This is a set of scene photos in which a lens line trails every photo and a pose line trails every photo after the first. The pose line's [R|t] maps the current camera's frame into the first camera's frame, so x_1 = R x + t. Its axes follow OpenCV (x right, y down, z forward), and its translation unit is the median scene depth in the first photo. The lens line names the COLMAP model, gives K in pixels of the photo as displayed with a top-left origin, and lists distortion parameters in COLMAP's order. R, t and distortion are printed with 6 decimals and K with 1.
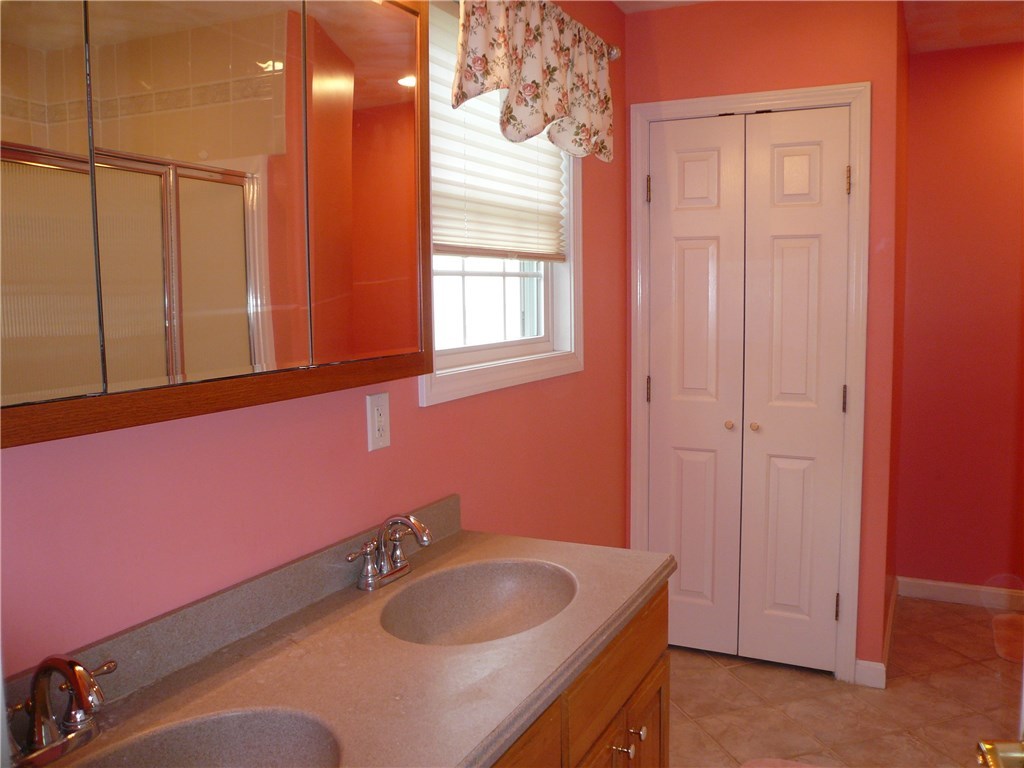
lens RADIAL K [[860.5, 0, 517.0], [0, 860.5, 383.6], [0, 0, 1]] dist [-0.109810, 0.087283]
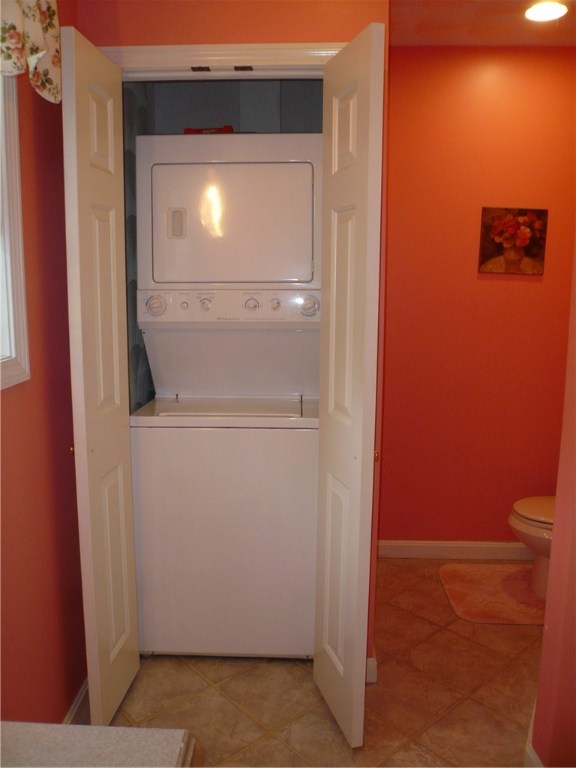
lens RADIAL K [[645.4, 0, 277.8], [0, 645.4, 367.1], [0, 0, 1]] dist [-0.109810, 0.087283]
pose [[0.912893, -0.044293, 0.405788, 0.047806], [0.026538, 0.998432, 0.049279, -0.046805], [-0.407334, -0.034217, 0.912638, 0.382704]]
